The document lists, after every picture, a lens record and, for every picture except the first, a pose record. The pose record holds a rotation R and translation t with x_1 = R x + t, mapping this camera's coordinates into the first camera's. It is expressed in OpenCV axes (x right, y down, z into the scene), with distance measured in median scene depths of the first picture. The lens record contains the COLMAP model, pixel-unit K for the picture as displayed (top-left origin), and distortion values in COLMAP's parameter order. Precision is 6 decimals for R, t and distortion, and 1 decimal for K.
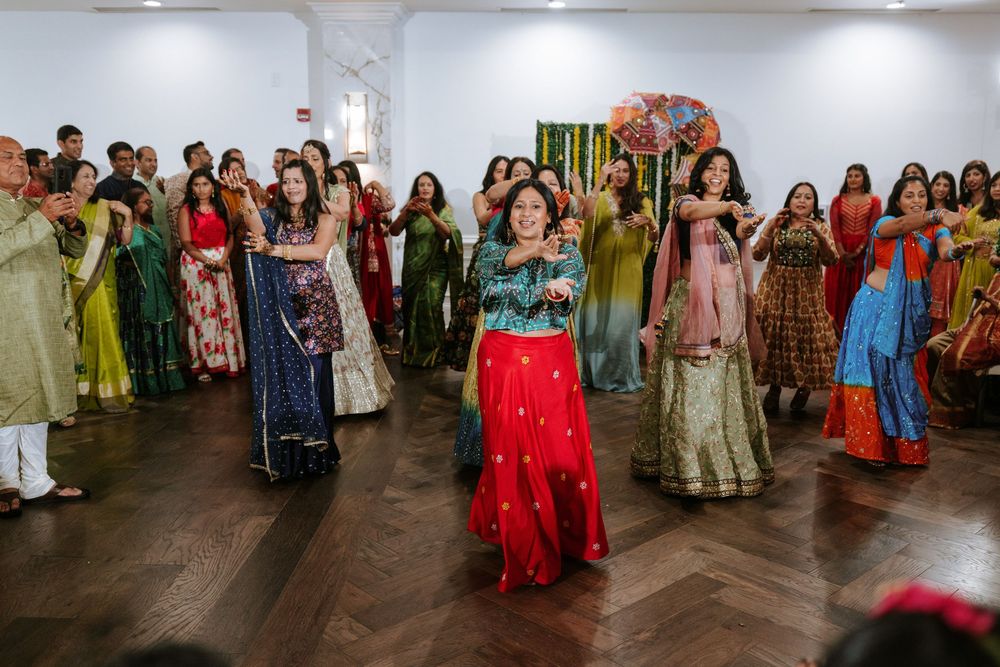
lens RADIAL K [[953.6, 0, 500.7], [0, 953.6, 333.8], [0, 0, 1]] dist [0.008090, 0.000000]
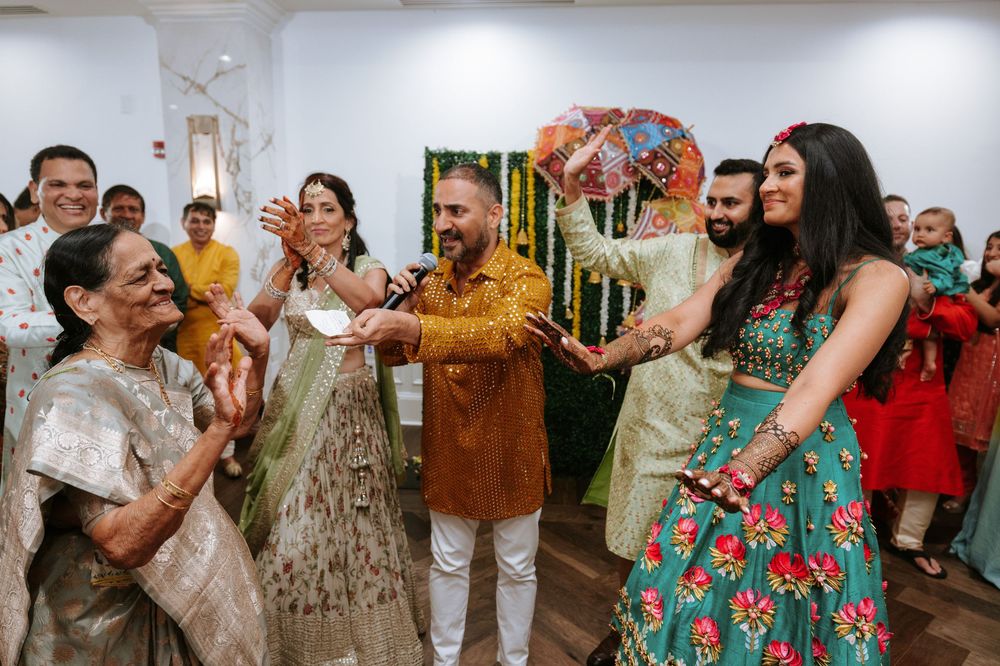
lens RADIAL K [[630.2, 0, 498.6], [0, 630.2, 331.9], [0, 0, 1]] dist [-0.000080, 0.000173]
pose [[0.996679, 0.021322, -0.078589, 0.127175], [-0.020954, 0.999765, 0.005510, -0.098525], [0.078688, -0.003845, 0.996892, 0.565945]]
